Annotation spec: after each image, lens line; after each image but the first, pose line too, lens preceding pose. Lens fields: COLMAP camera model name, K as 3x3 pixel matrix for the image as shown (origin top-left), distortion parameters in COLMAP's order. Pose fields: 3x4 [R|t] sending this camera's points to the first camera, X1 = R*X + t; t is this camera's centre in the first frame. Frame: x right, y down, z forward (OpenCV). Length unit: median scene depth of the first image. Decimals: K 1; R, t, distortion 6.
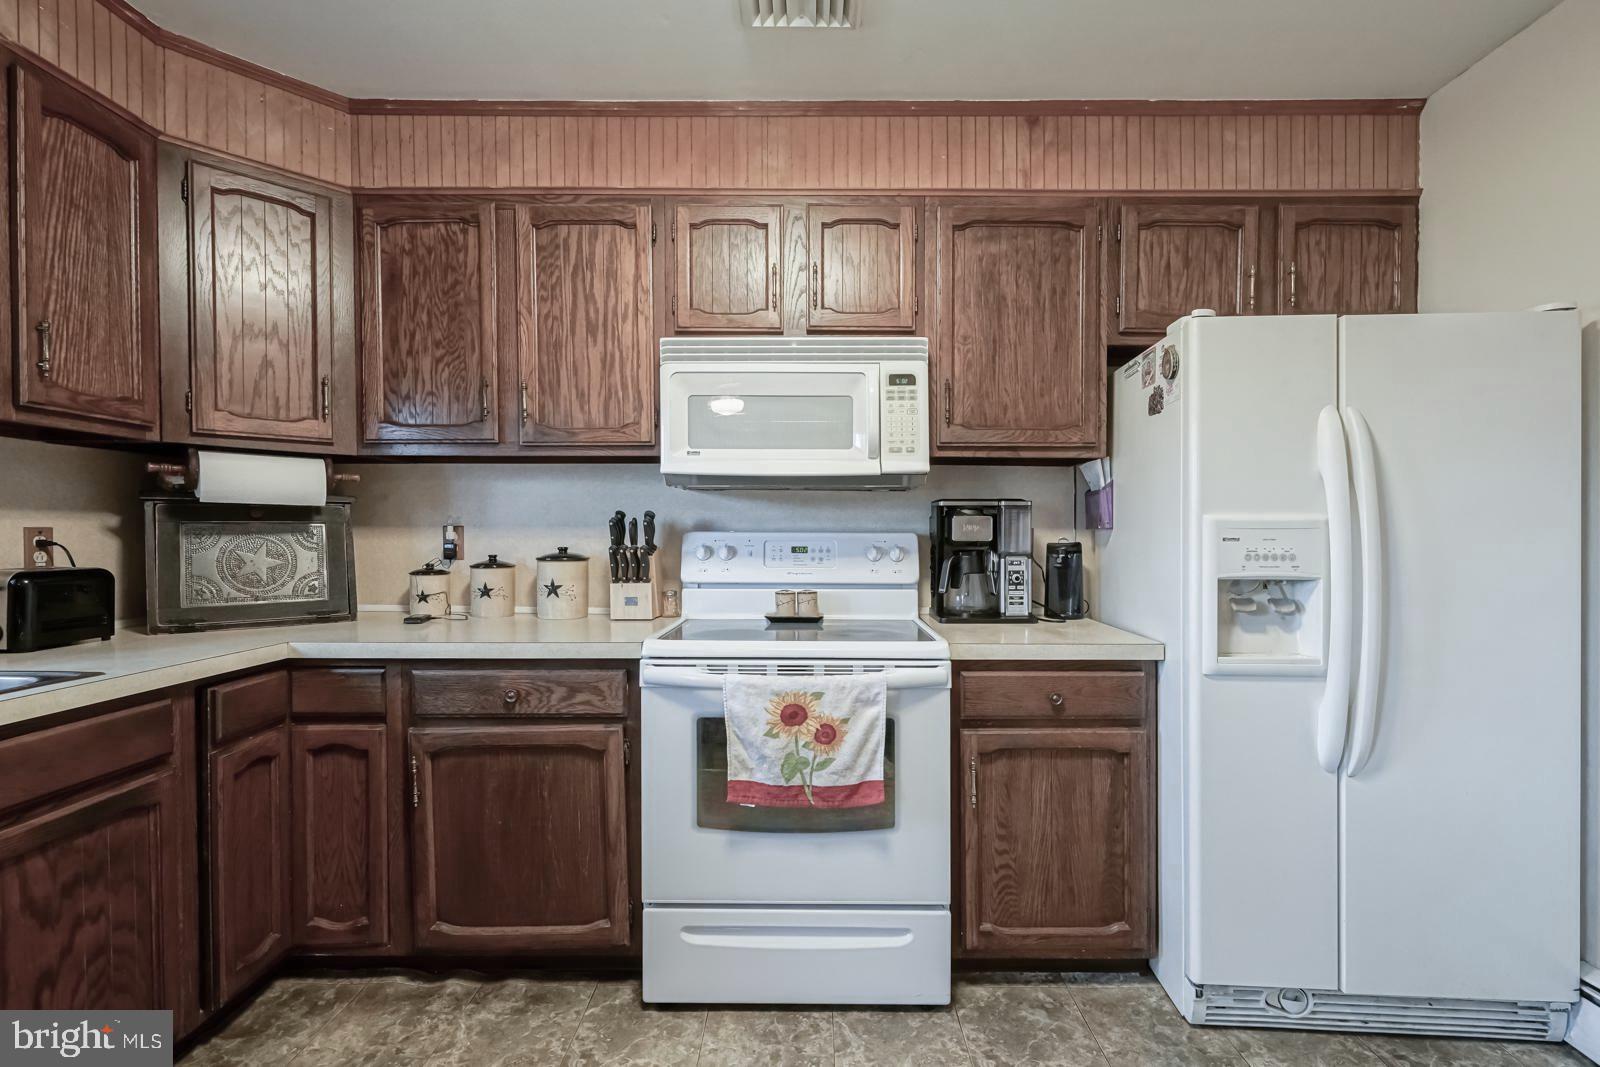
lens RADIAL K [[735.6, 0, 808.8], [0, 735.6, 545.7], [0, 0, 1]] dist [0.000560, -0.001040]
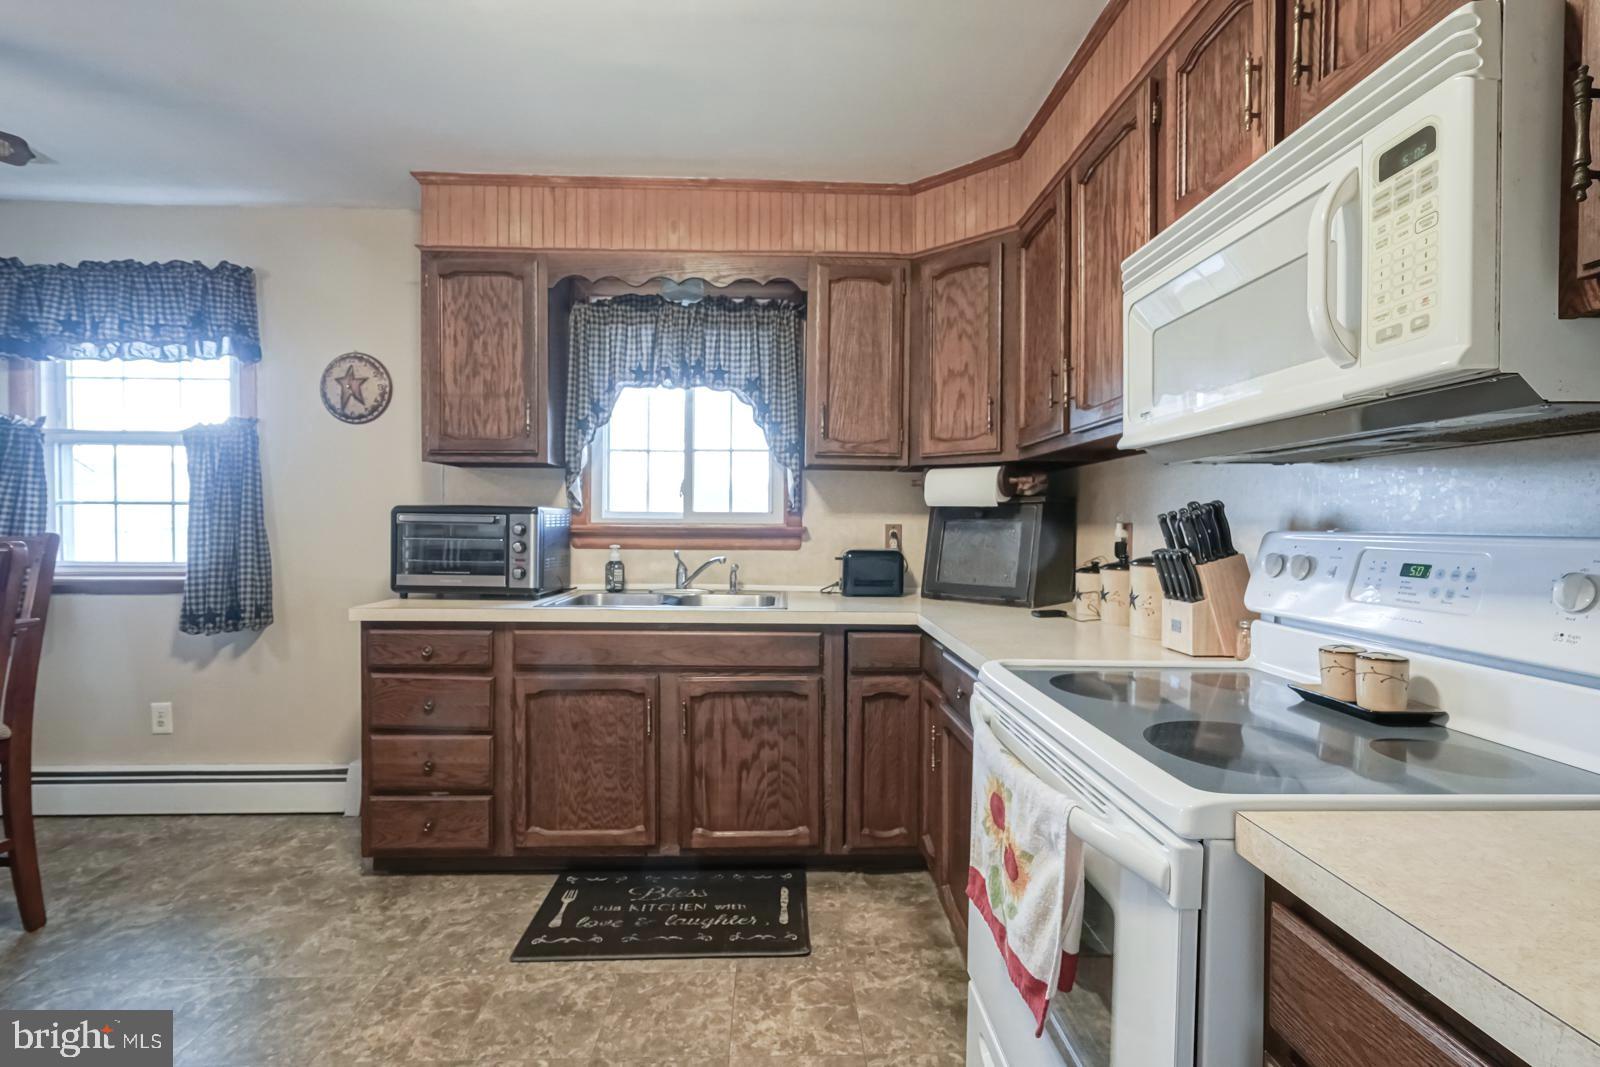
lens RADIAL K [[735.6, 0, 815.3], [0, 735.6, 539.9], [0, 0, 1]] dist [0.000560, -0.001040]
pose [[0.048385, 0.020169, -0.998625, 0.501877], [-0.027392, 0.999447, 0.018859, -0.014346], [0.998453, 0.026442, 0.048911, 0.650910]]
